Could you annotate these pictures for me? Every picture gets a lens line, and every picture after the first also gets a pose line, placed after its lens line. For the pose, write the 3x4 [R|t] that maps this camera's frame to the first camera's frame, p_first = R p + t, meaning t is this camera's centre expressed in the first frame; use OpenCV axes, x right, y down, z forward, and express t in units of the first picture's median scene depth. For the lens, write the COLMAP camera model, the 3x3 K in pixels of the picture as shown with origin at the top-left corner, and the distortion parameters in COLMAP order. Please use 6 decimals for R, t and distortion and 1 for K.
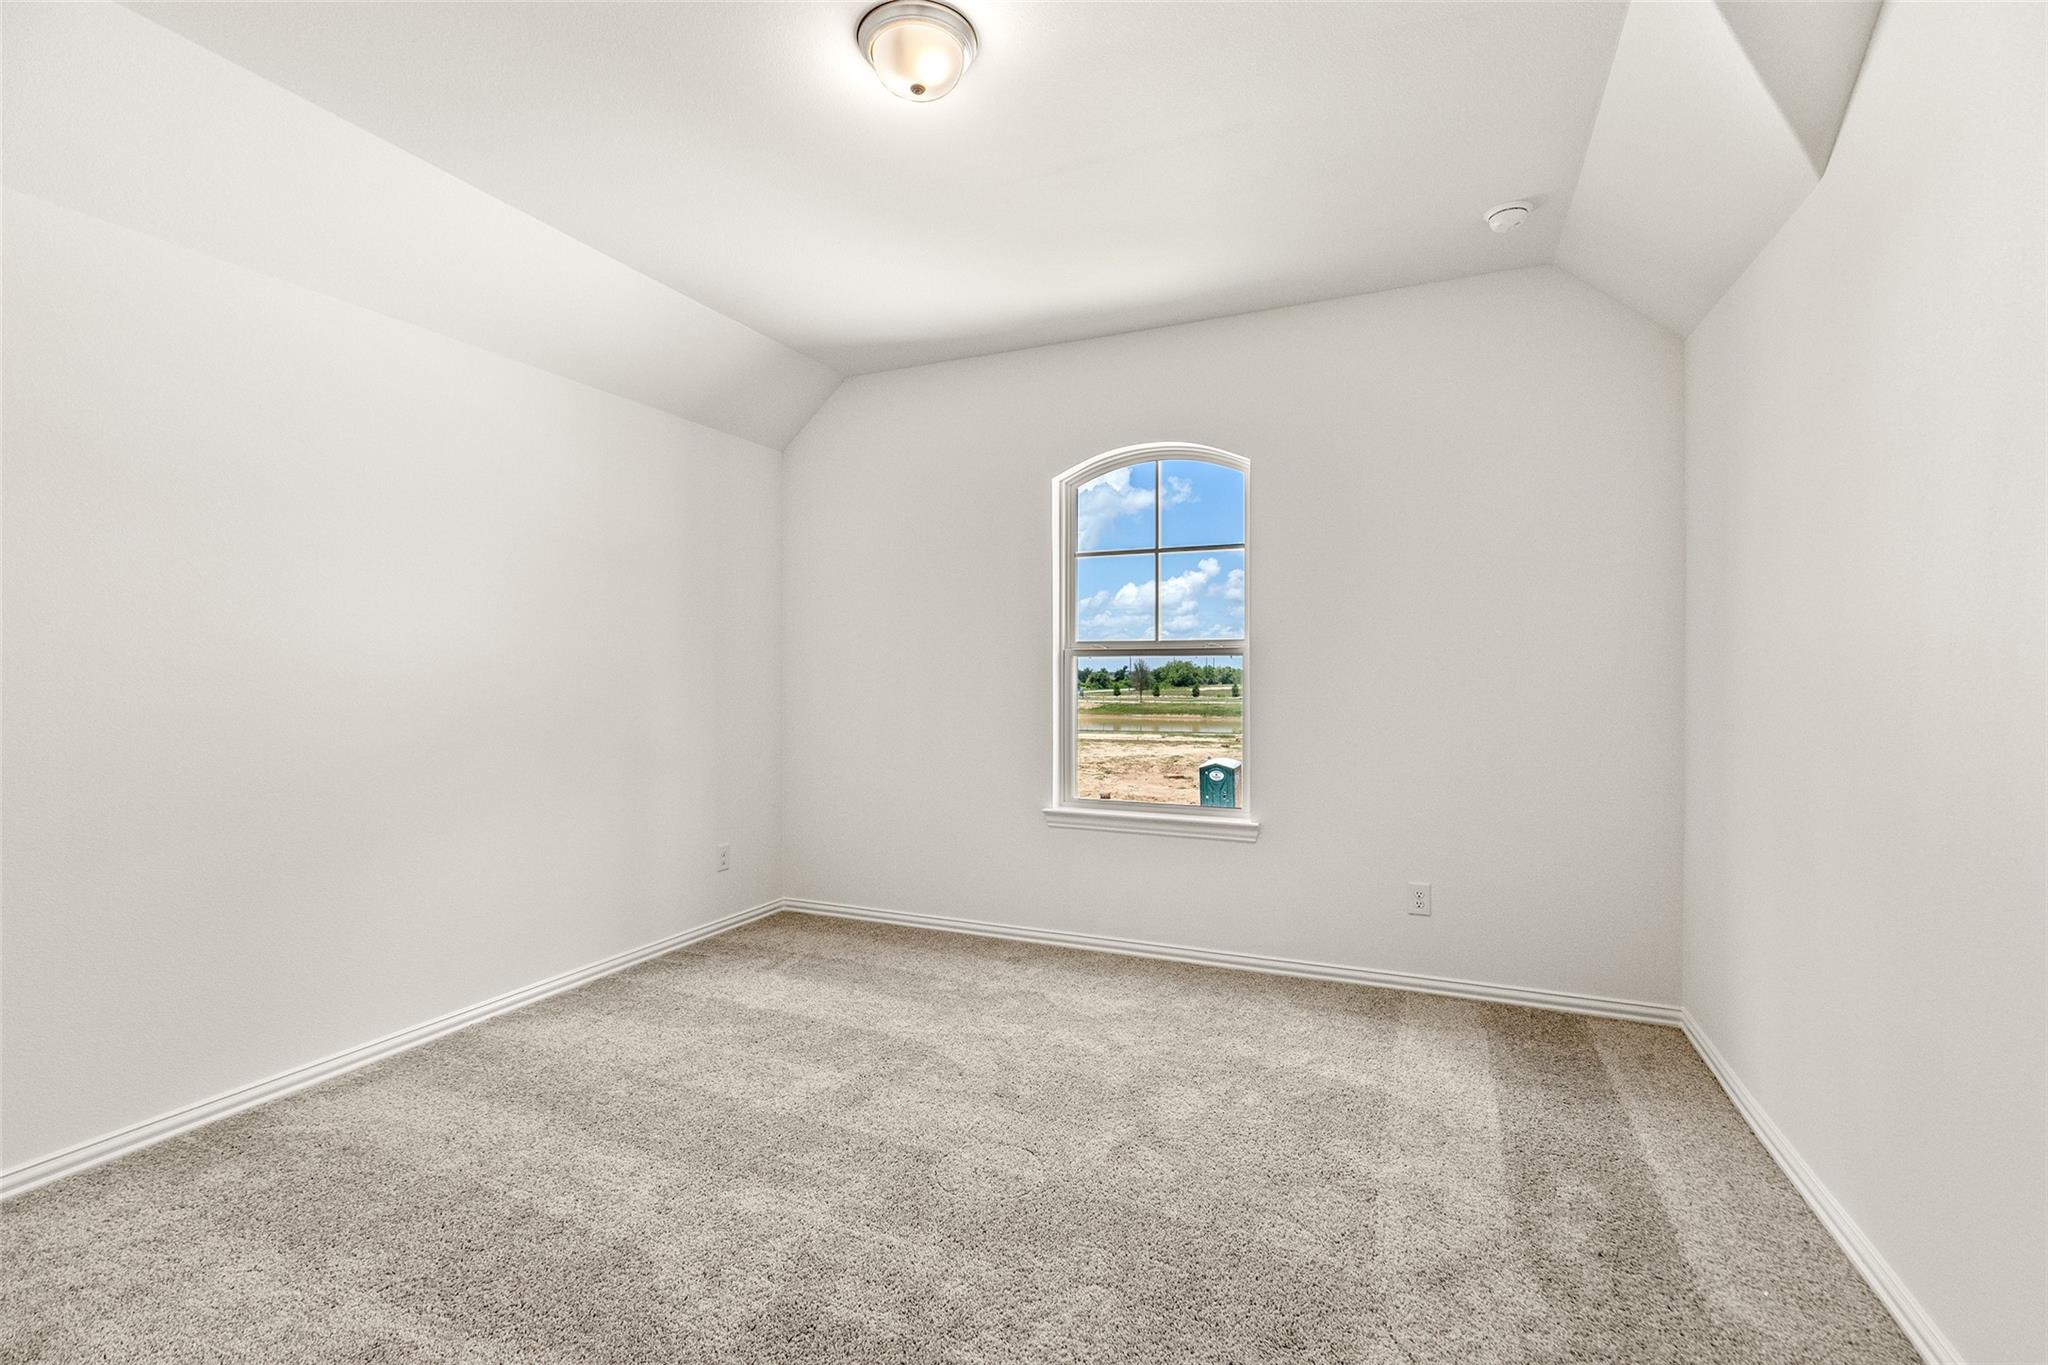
lens RADIAL K [[939.5, 0, 1024.0], [0, 939.5, 682.5], [0, 0, 1]] dist [0.000896, -0.000026]
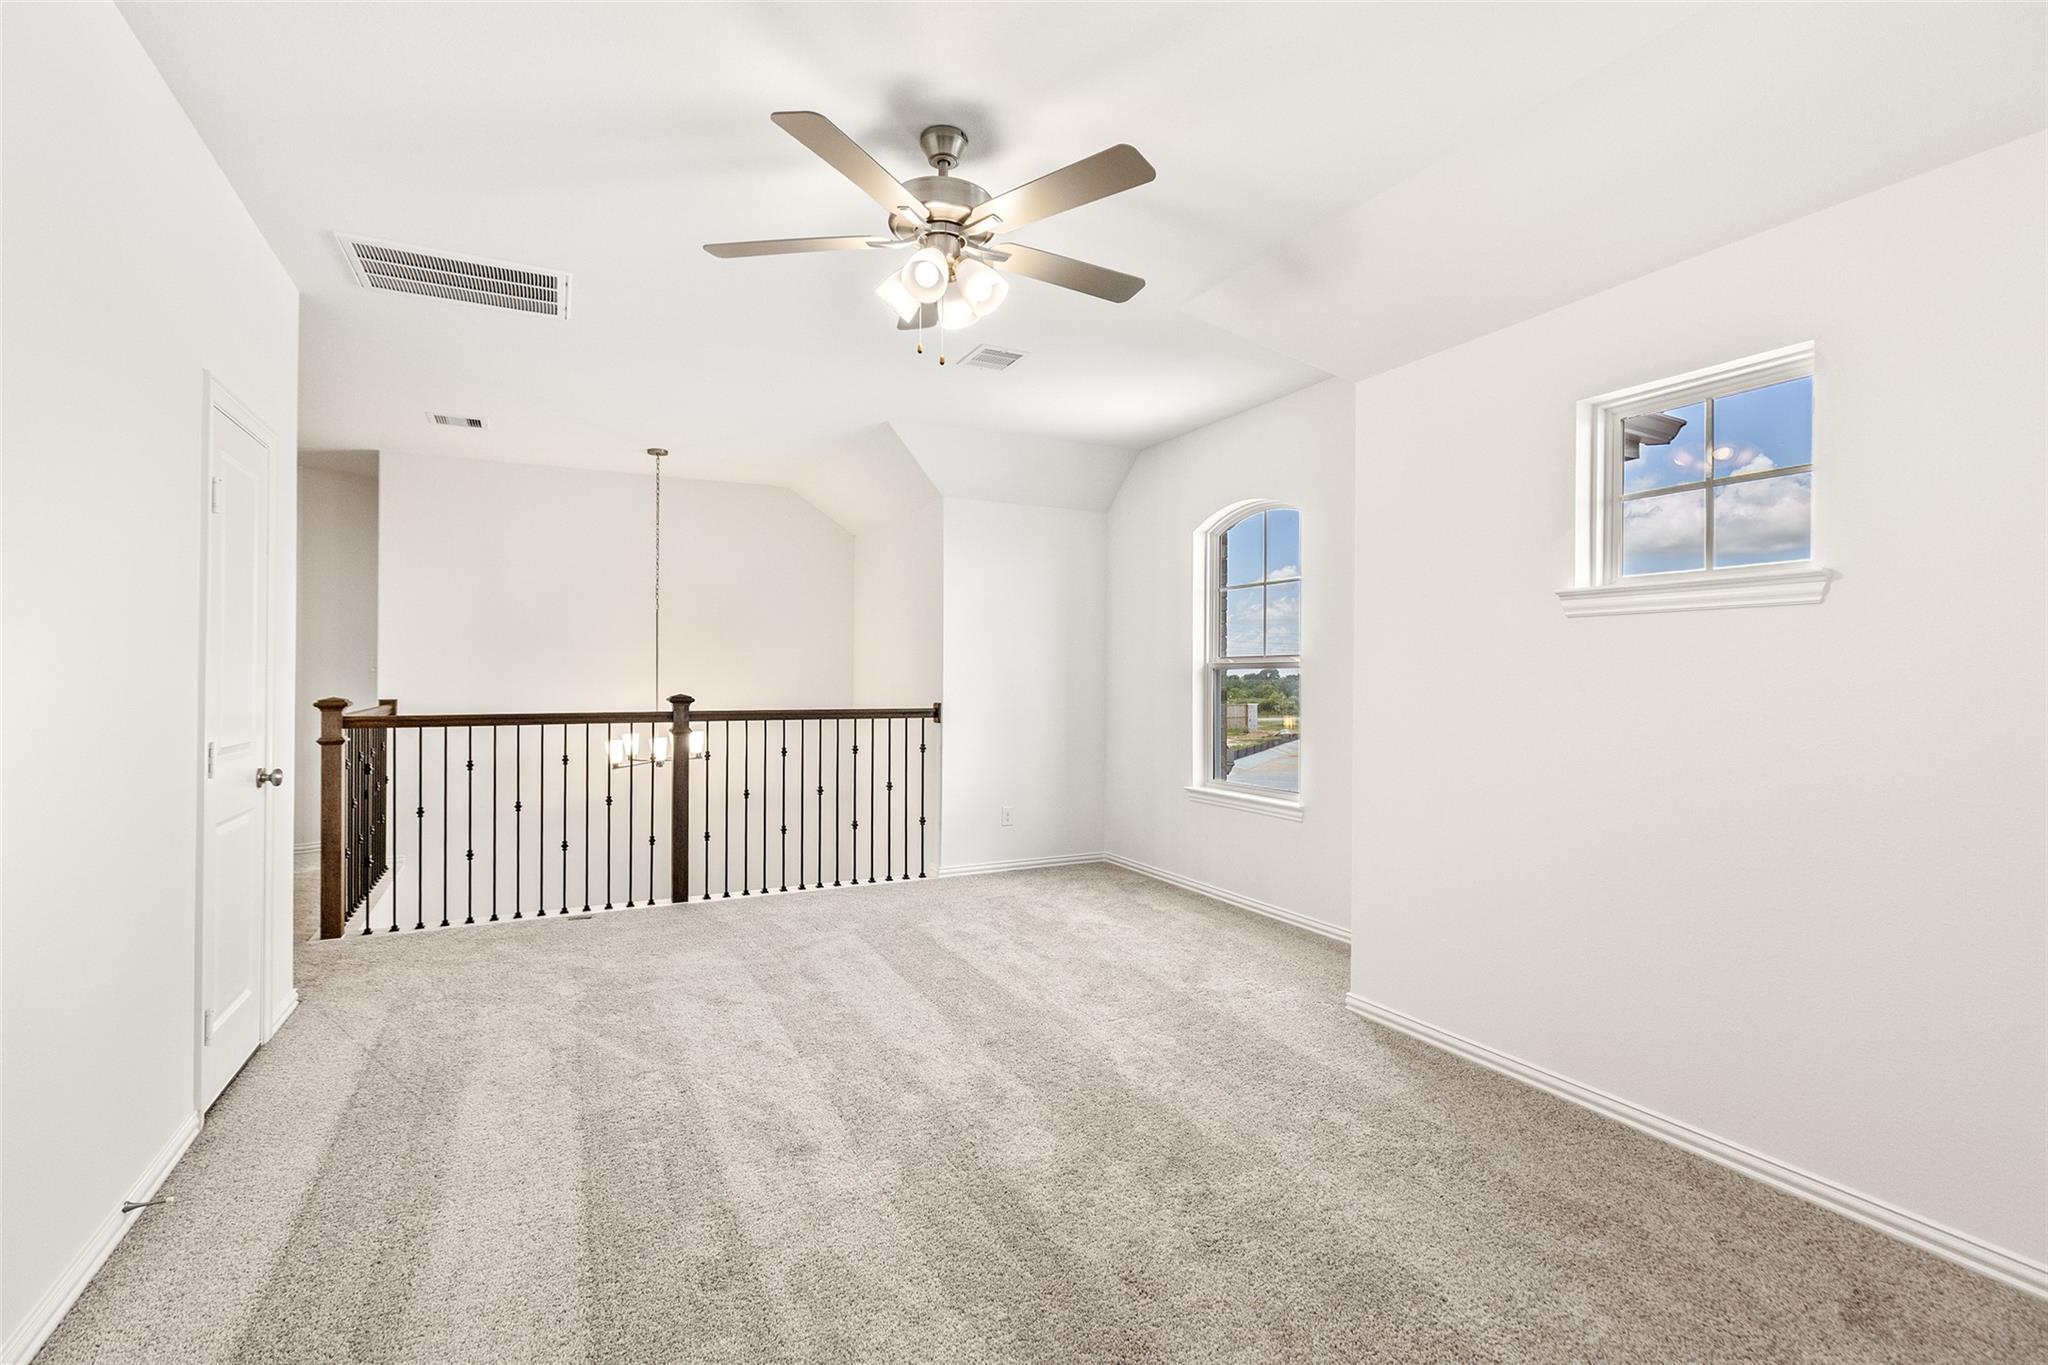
lens RADIAL K [[939.5, 0, 1024.0], [0, 939.5, 682.5], [0, 0, 1]] dist [0.000896, -0.000026]
pose [[0.791505, 0.002106, -0.611159, 0.642410], [-0.005507, 0.999978, -0.003686, -0.004195], [0.611138, 0.006283, 0.791499, -0.173731]]
